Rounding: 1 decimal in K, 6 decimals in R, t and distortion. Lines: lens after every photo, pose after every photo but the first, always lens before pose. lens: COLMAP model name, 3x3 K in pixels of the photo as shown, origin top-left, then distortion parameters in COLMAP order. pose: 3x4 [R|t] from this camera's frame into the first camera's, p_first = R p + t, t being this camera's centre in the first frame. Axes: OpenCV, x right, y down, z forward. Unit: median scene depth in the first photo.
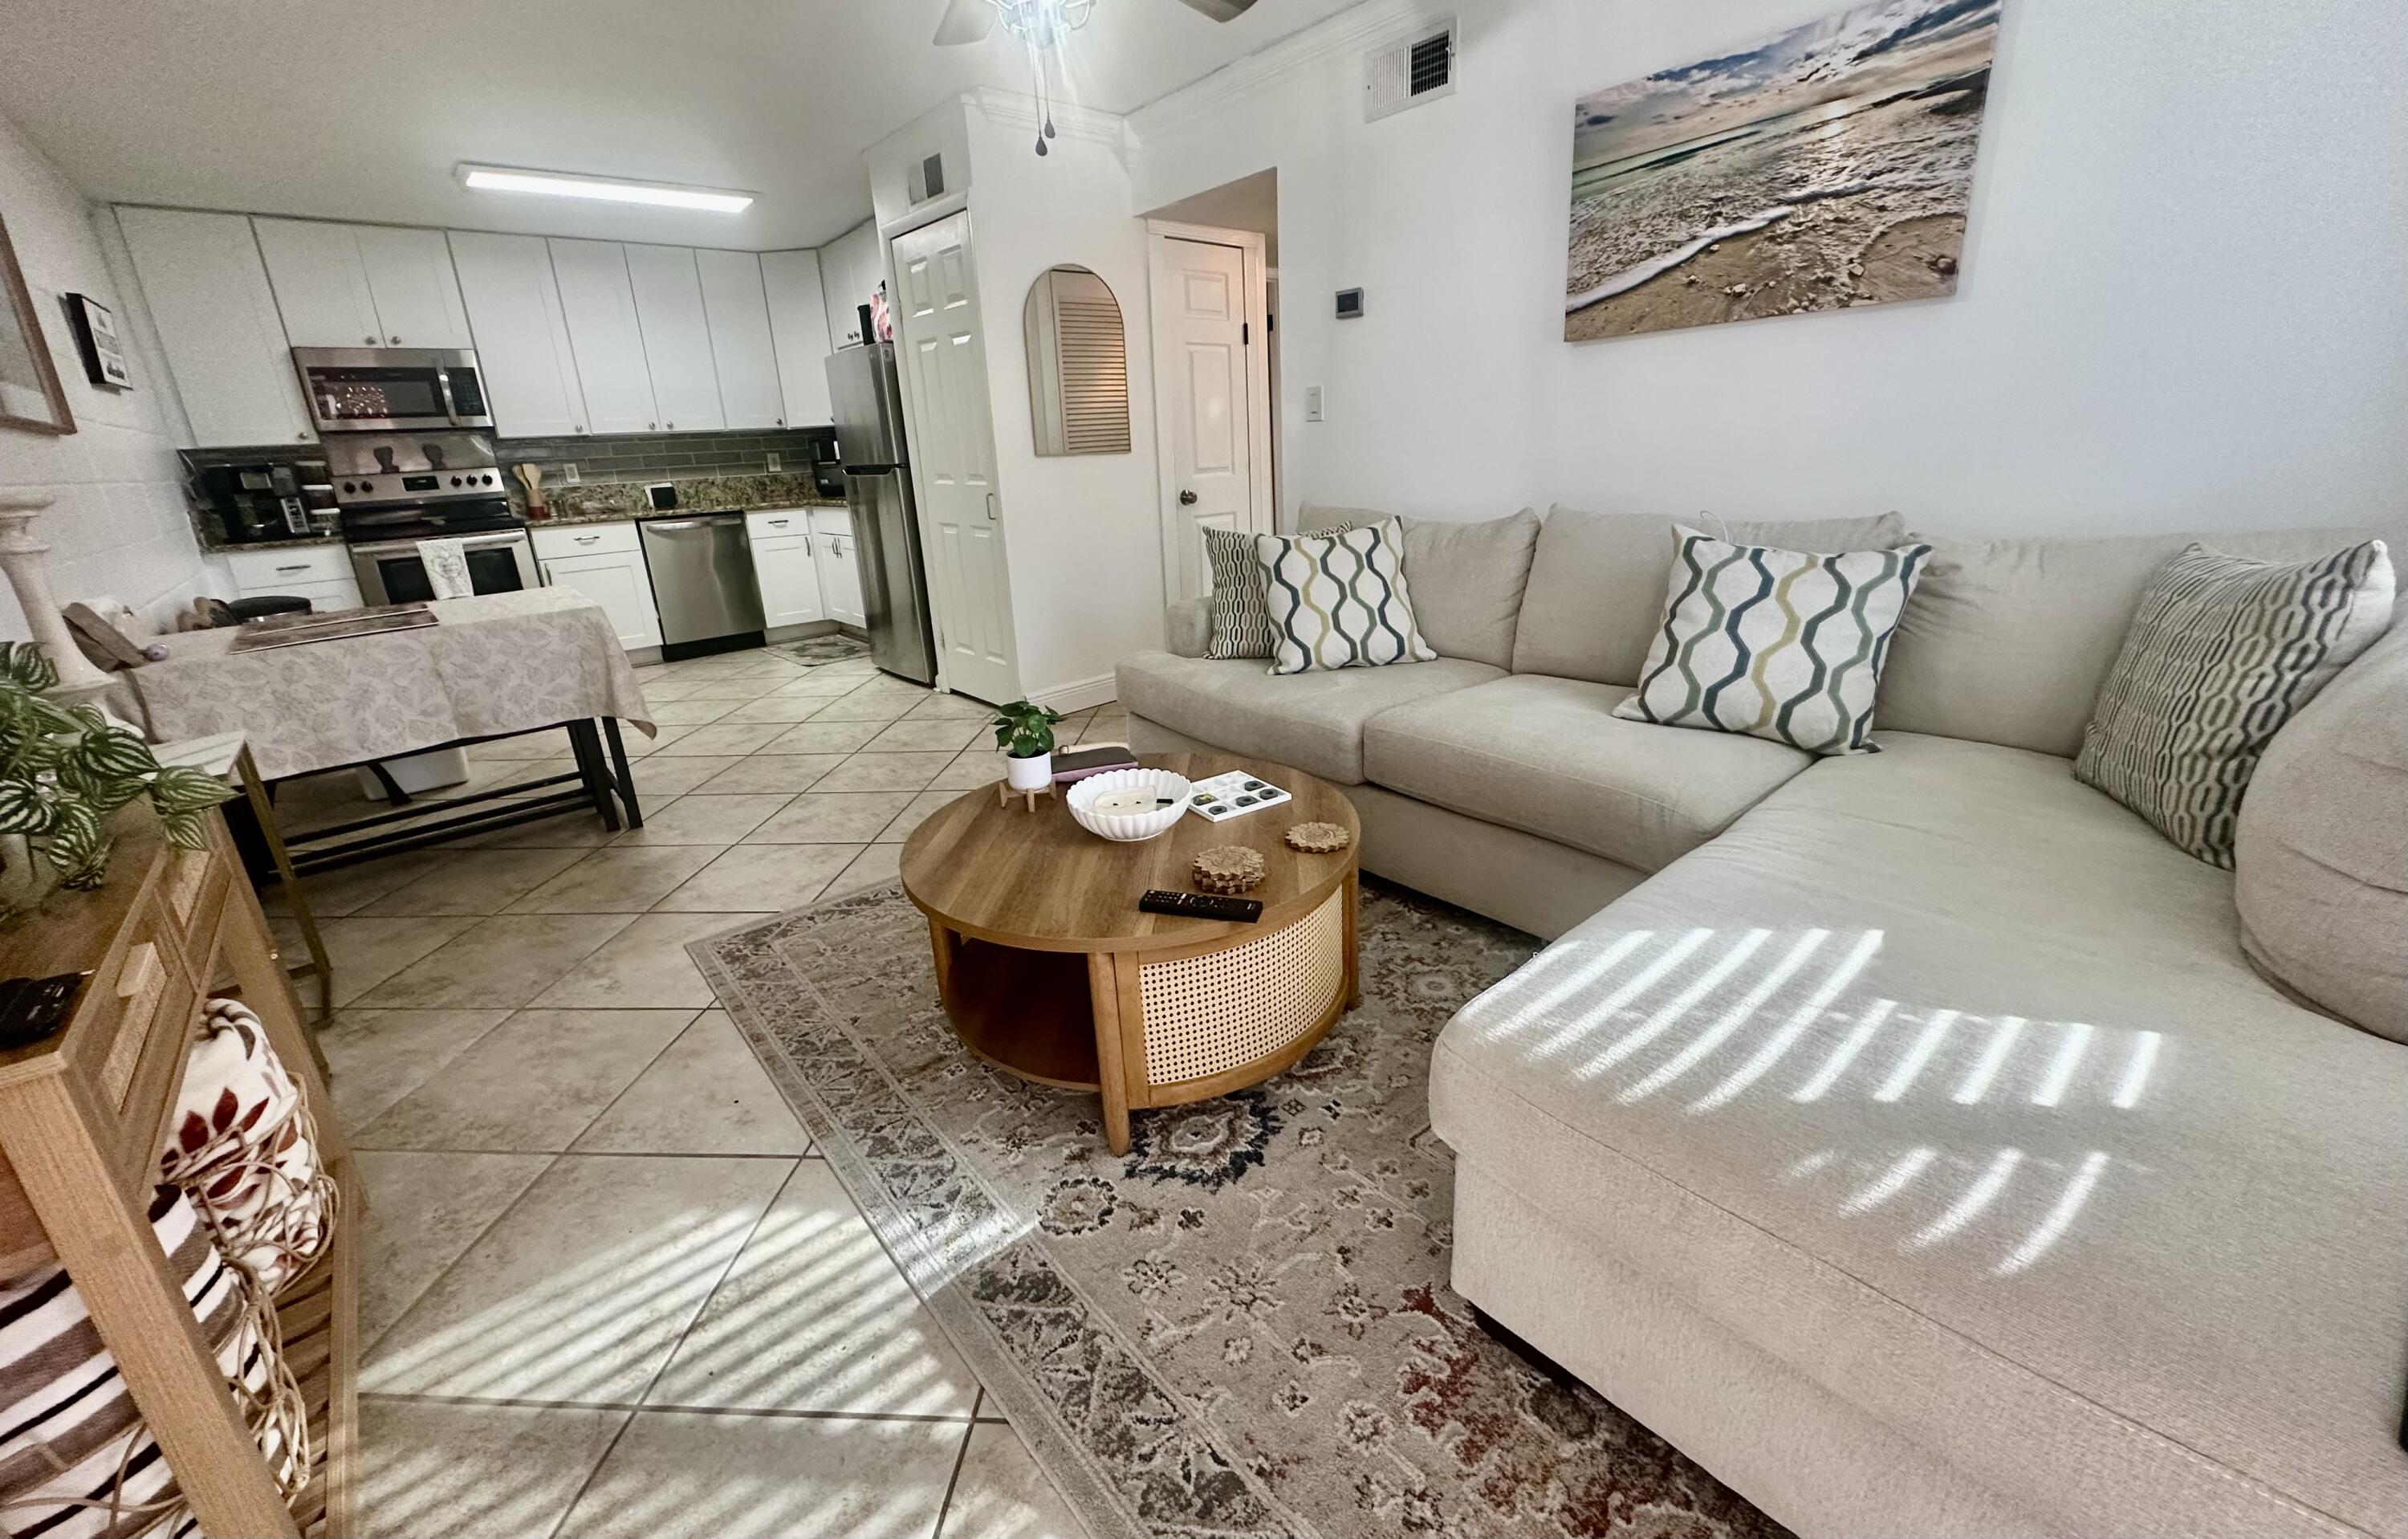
lens RADIAL K [[970.0, 0, 1213.1], [0, 970.0, 746.0], [0, 0, 1]] dist [-0.003964, 0.000058]
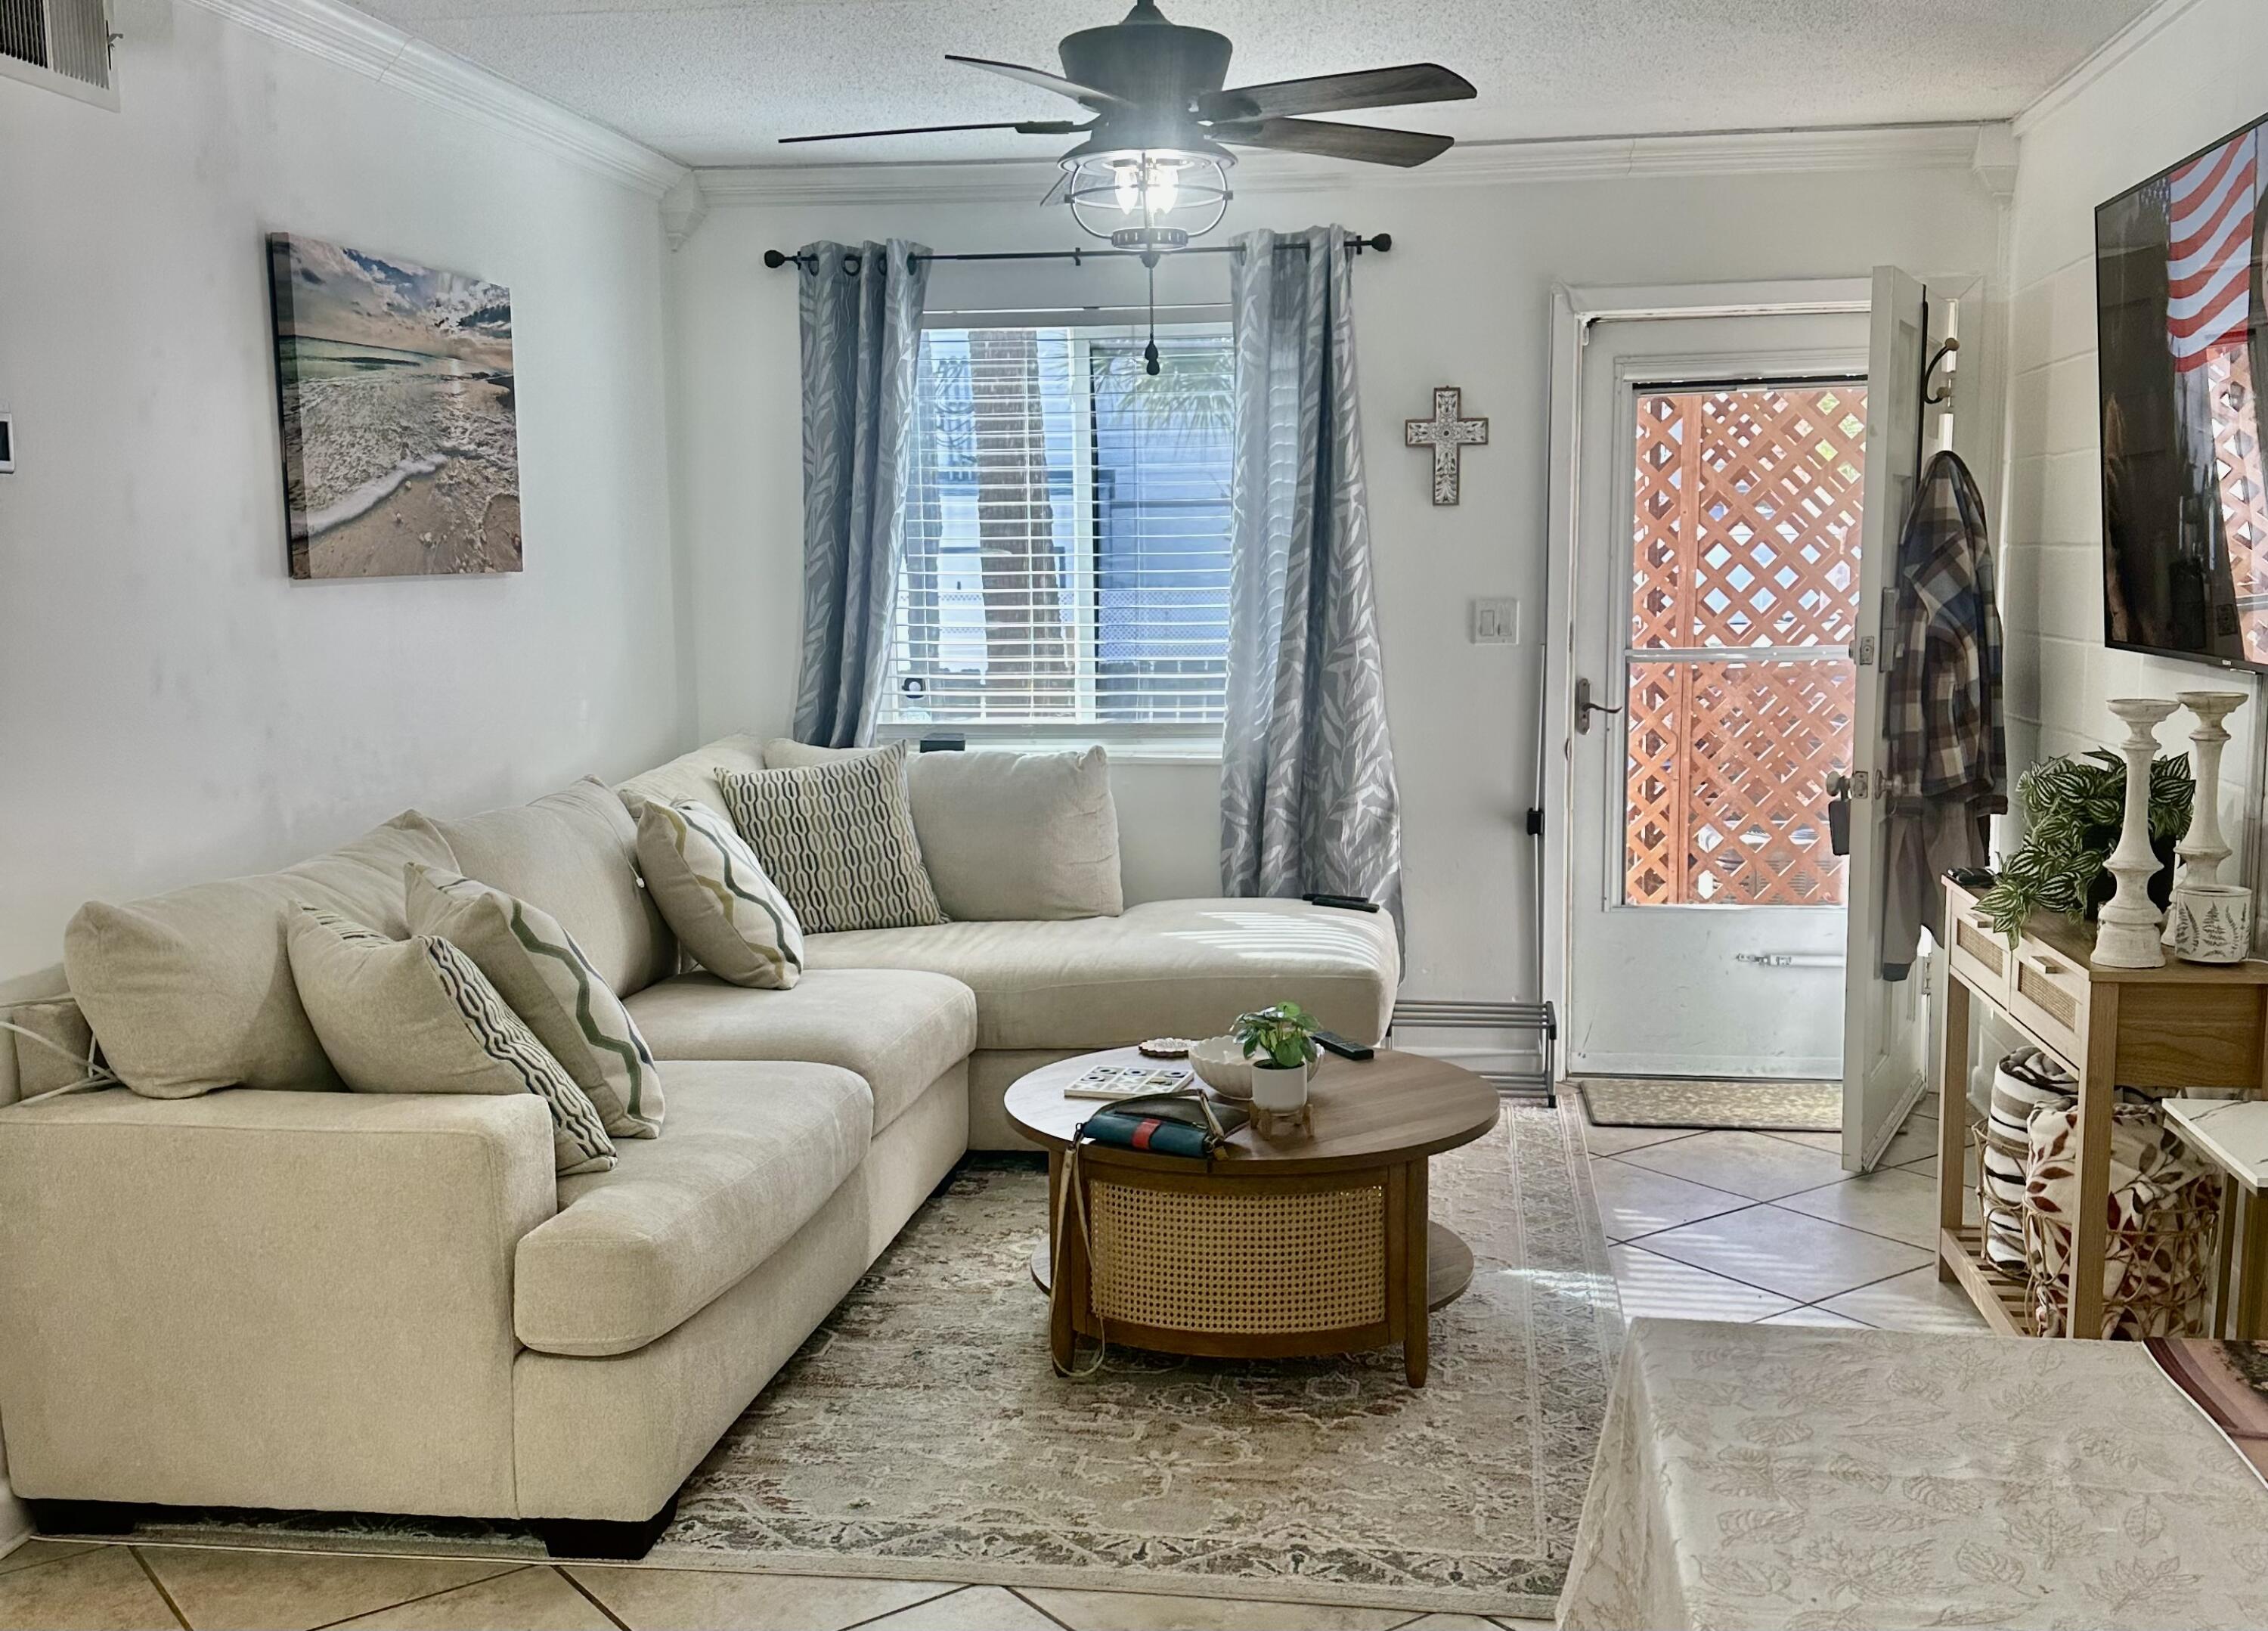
lens RADIAL K [[2204.9, 0, 1136.4], [0, 2204.9, 822.5], [0, 0, 1]] dist [0.018070, 0.000000]
pose [[-0.651583, -0.047172, 0.757109, -0.464747], [0.255272, 0.926221, 0.277400, -0.227208], [-0.714336, 0.374018, -0.591468, 0.652015]]
